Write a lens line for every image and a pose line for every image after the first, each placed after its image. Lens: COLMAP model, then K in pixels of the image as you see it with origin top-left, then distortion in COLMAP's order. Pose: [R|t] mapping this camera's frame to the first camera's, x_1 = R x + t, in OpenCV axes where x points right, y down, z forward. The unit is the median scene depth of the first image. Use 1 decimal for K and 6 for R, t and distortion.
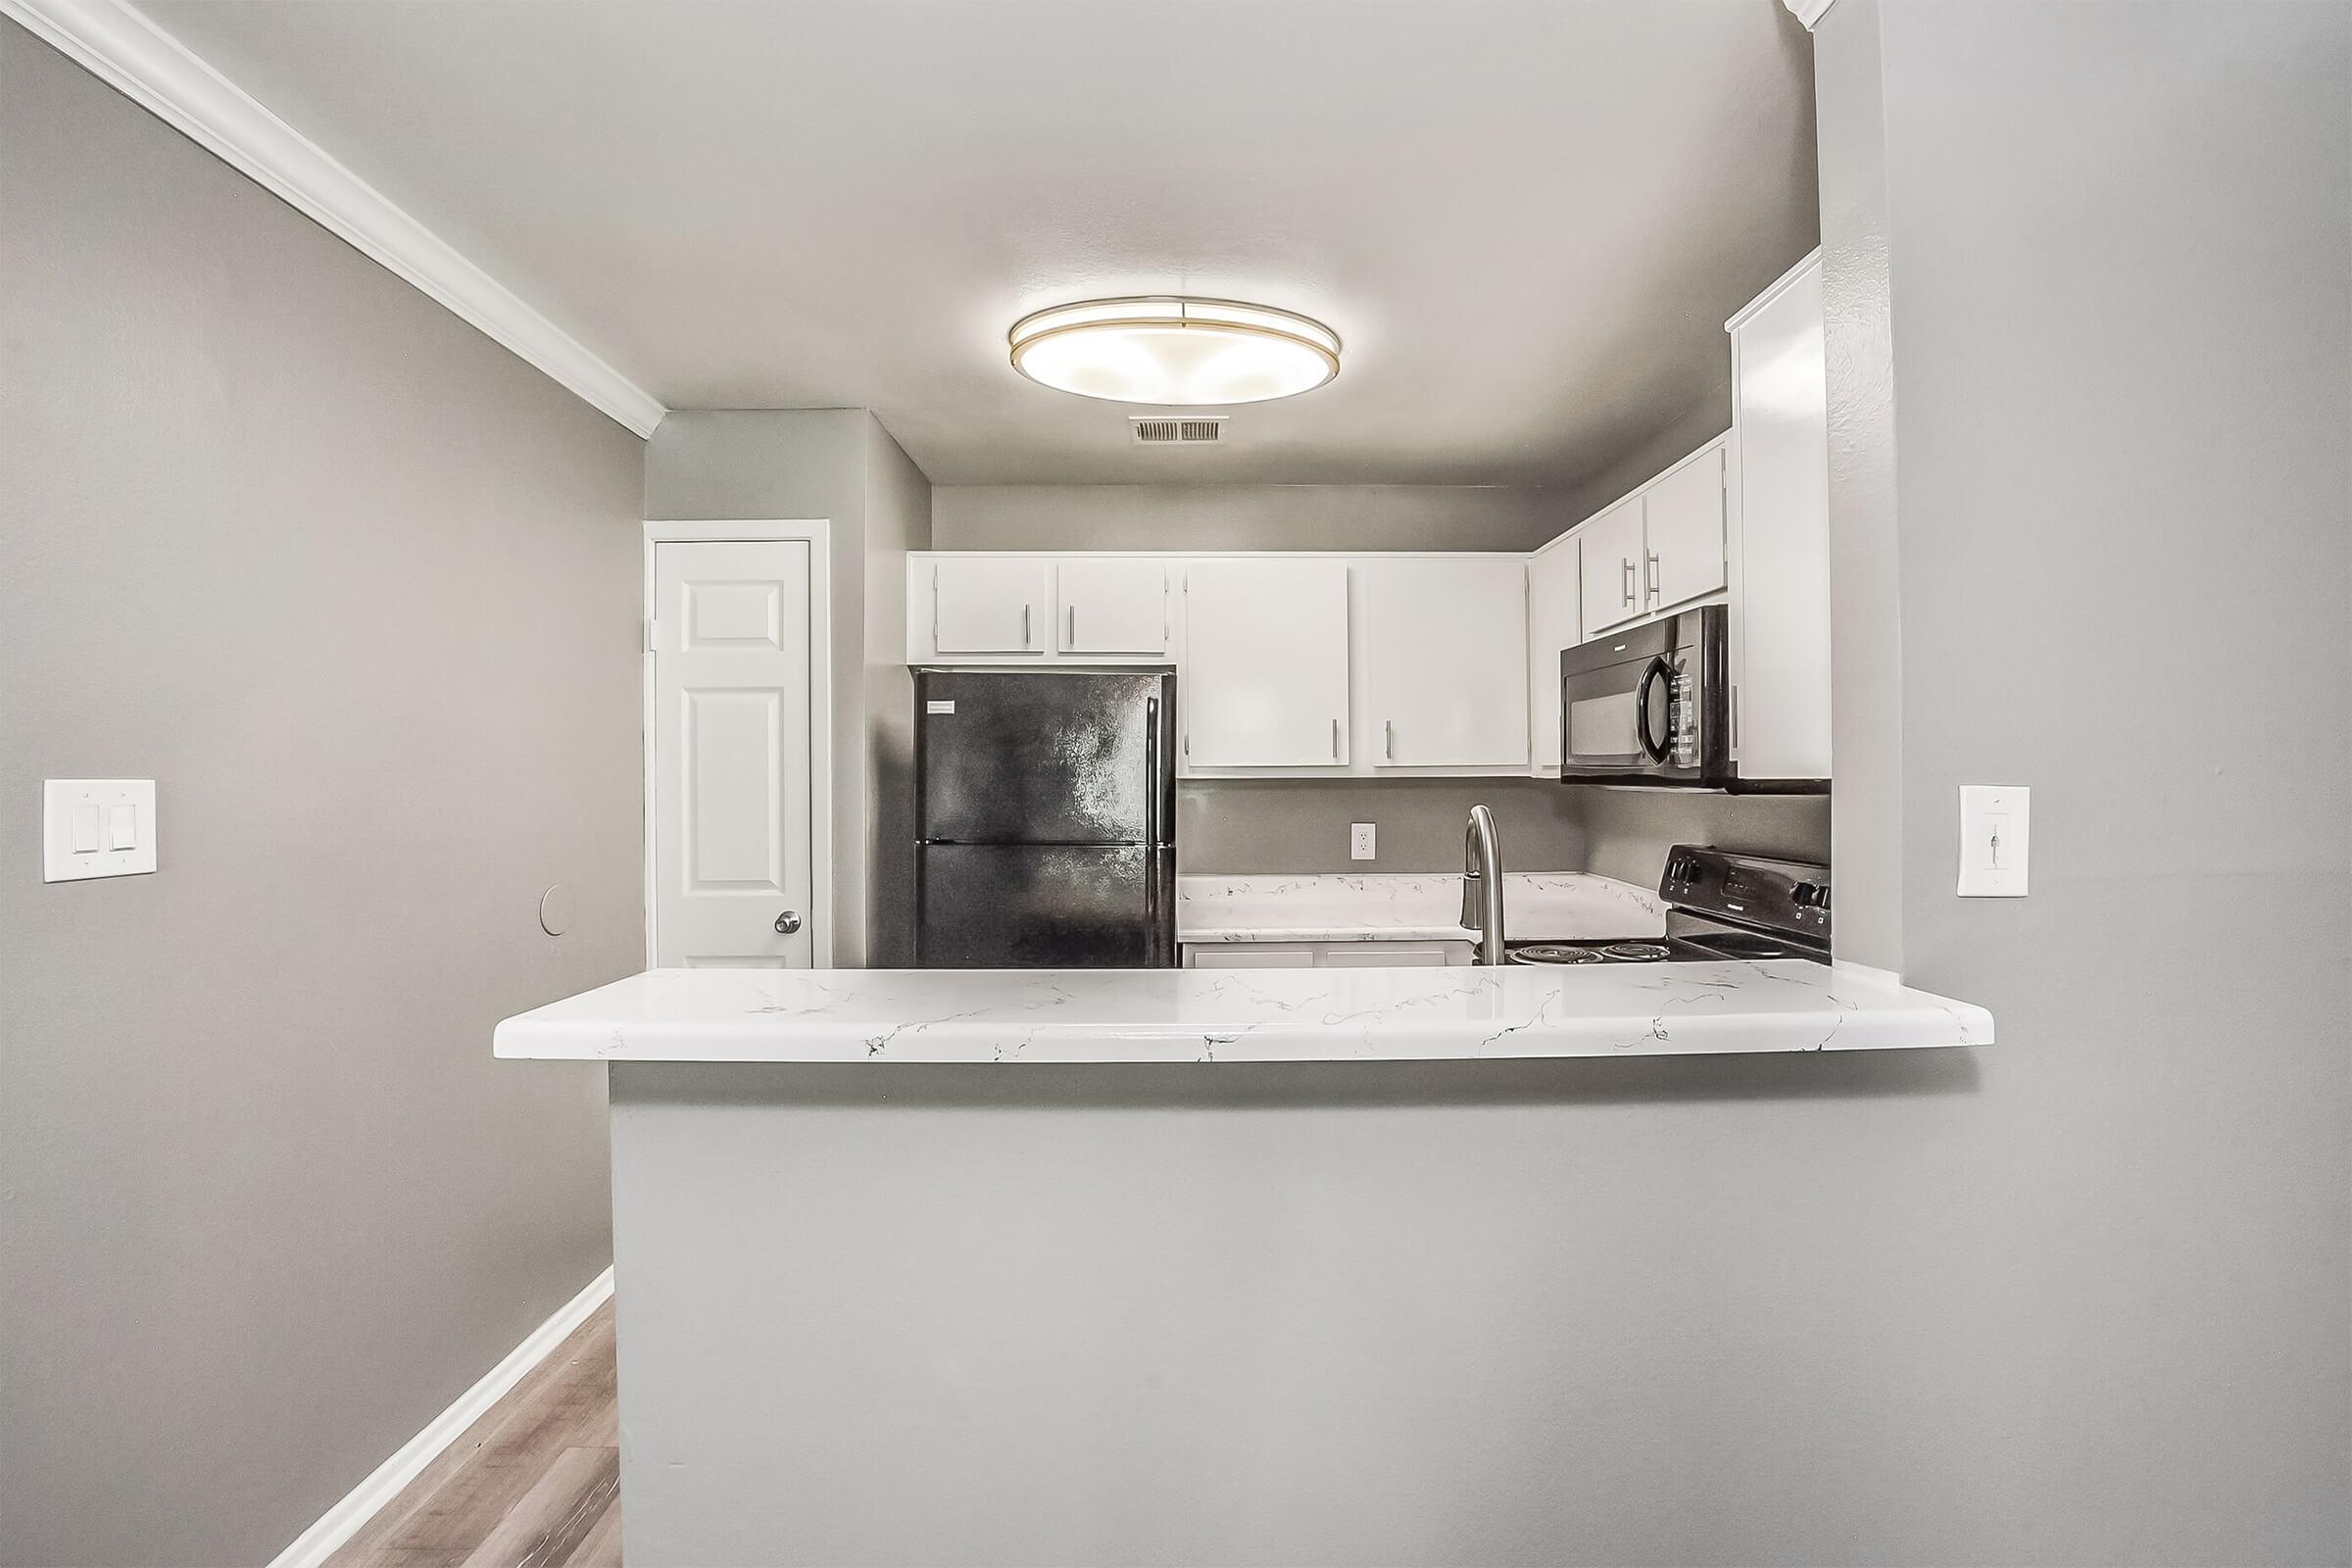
lens RADIAL K [[930.1, 0, 1183.8], [0, 930.1, 784.7], [0, 0, 1]] dist [-0.035030, 0.008549]
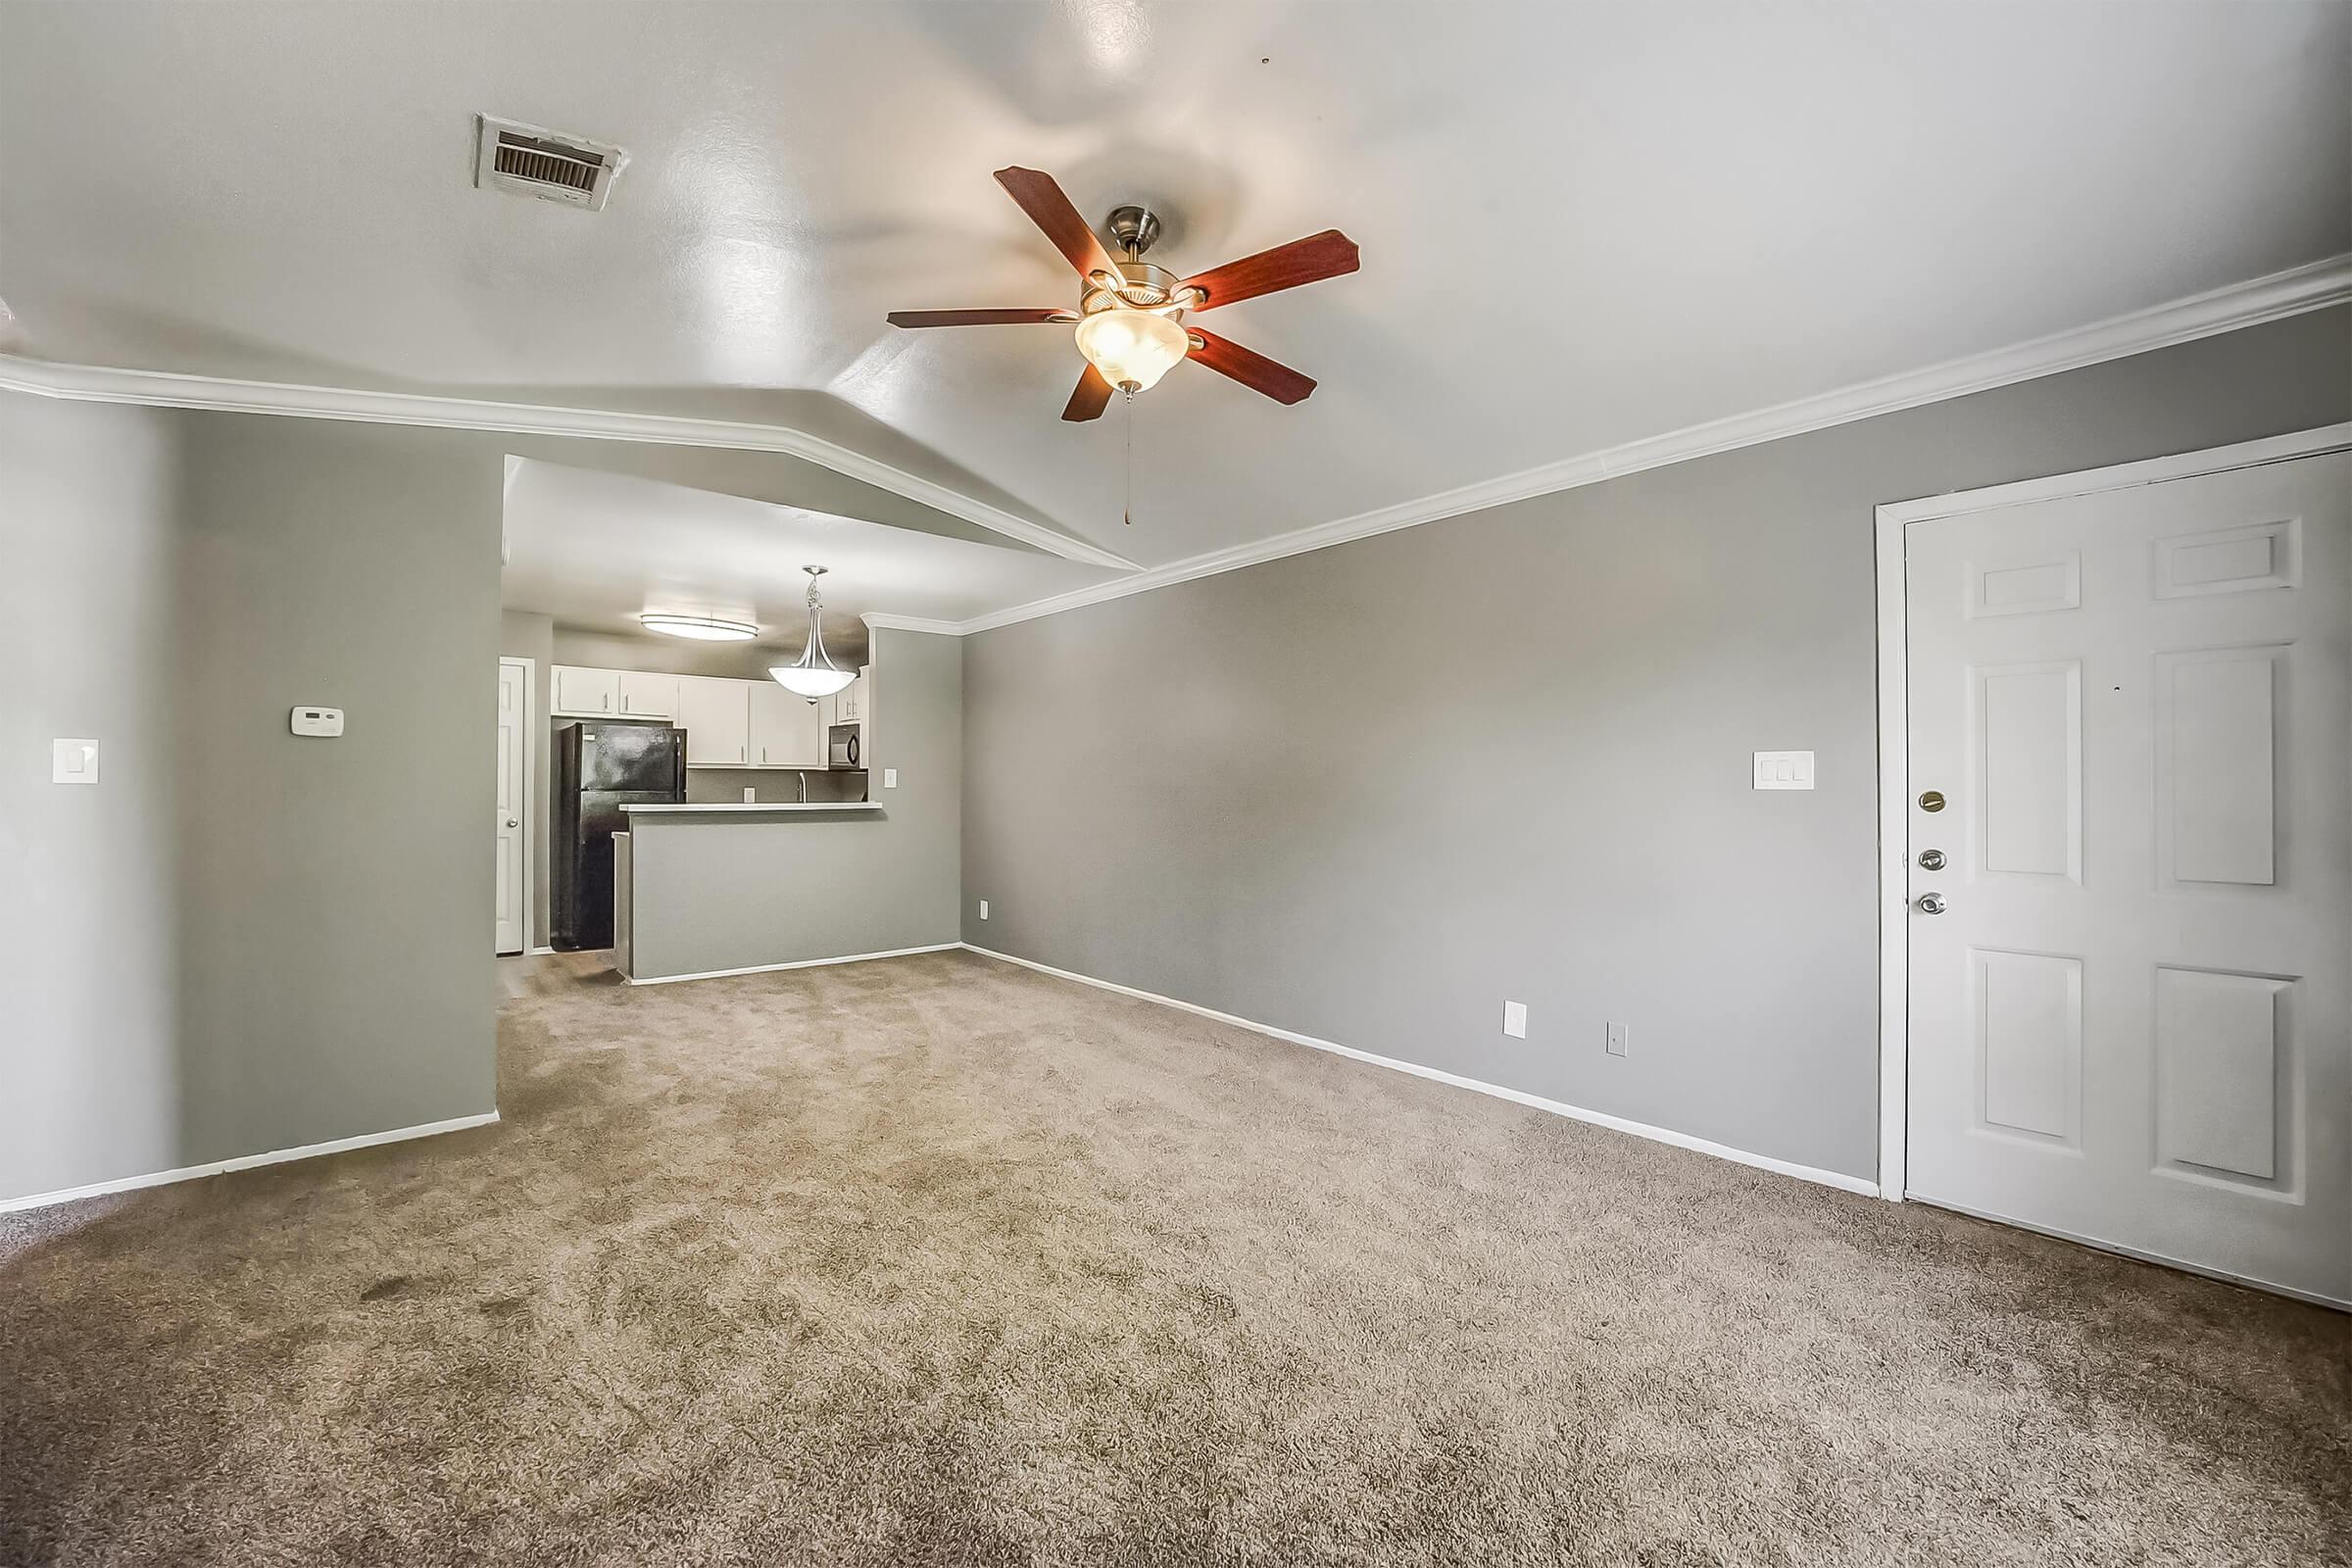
lens RADIAL K [[930.1, 0, 1183.8], [0, 930.1, 784.7], [0, 0, 1]] dist [-0.035030, 0.008549]
pose [[0.753902, 0.008974, 0.656926, -0.677428], [-0.006047, 0.999959, -0.006721, 0.053496], [-0.656959, 0.001095, 0.753925, -1.978833]]
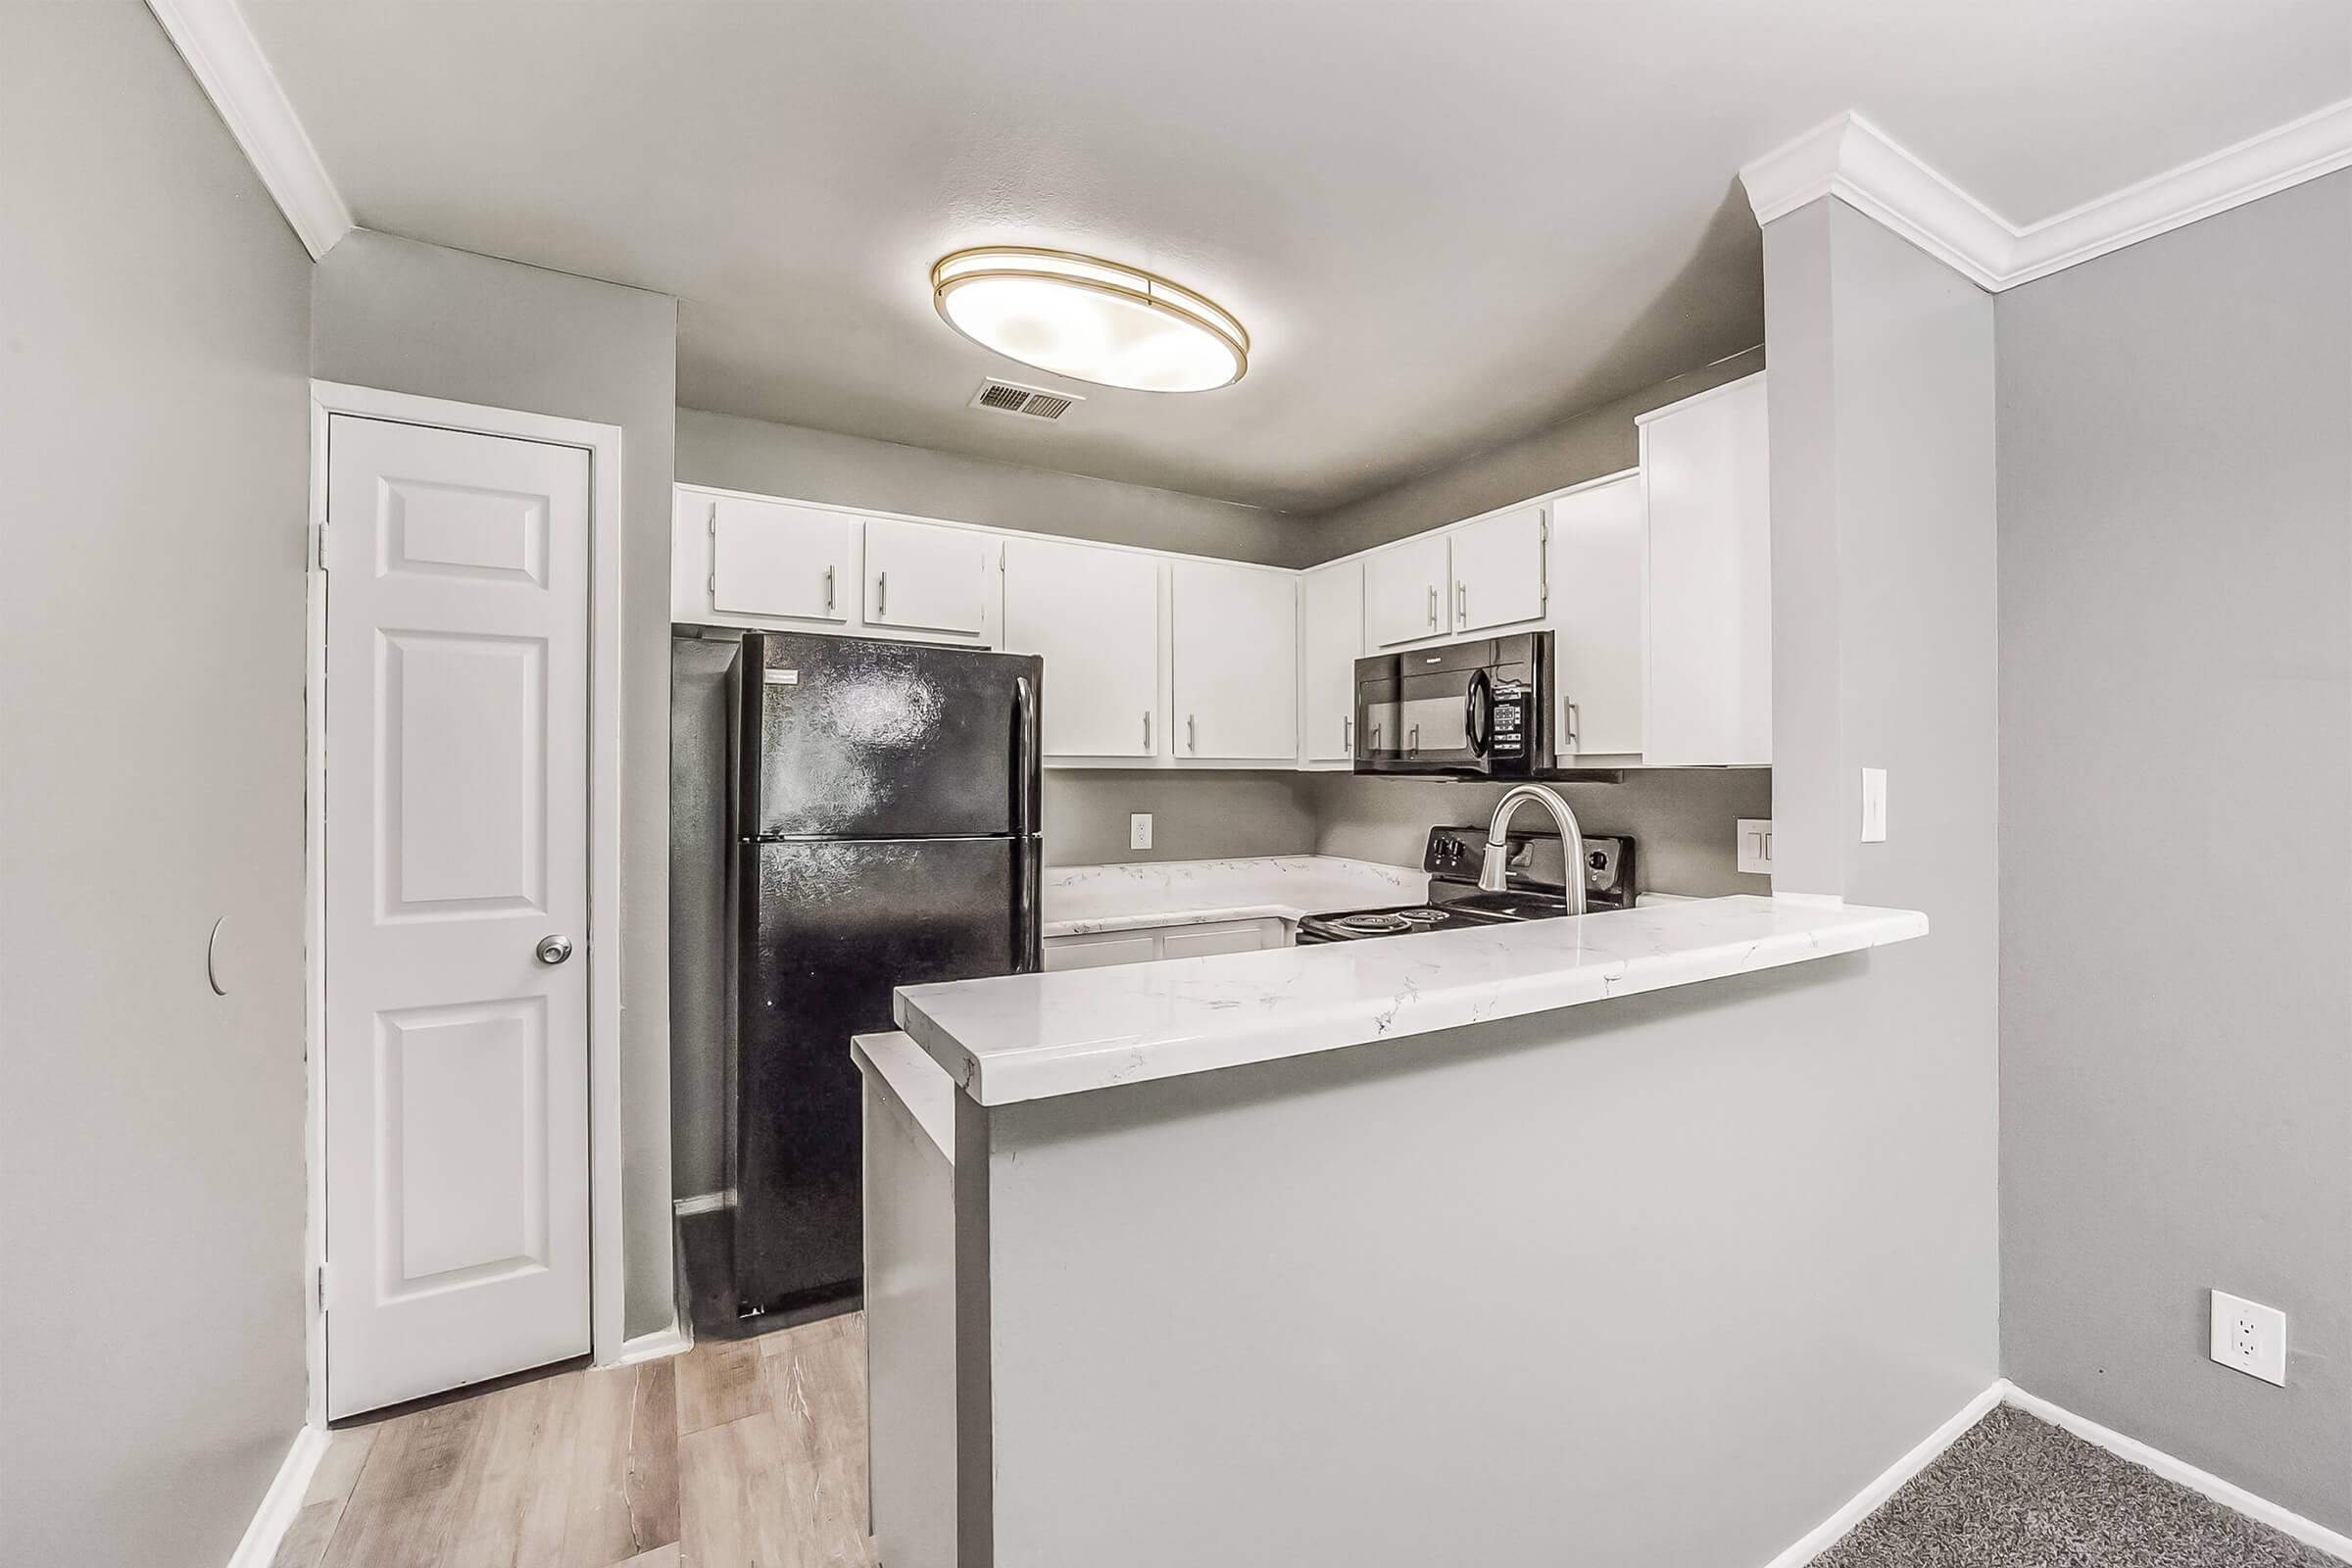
lens RADIAL K [[930.1, 0, 1183.8], [0, 930.1, 784.7], [0, 0, 1]] dist [-0.035030, 0.008549]
pose [[0.872789, 0.003553, 0.488085, -0.344333], [-0.002838, 0.999994, -0.002205, 0.014409], [-0.488090, 0.000539, 0.872793, 0.094949]]
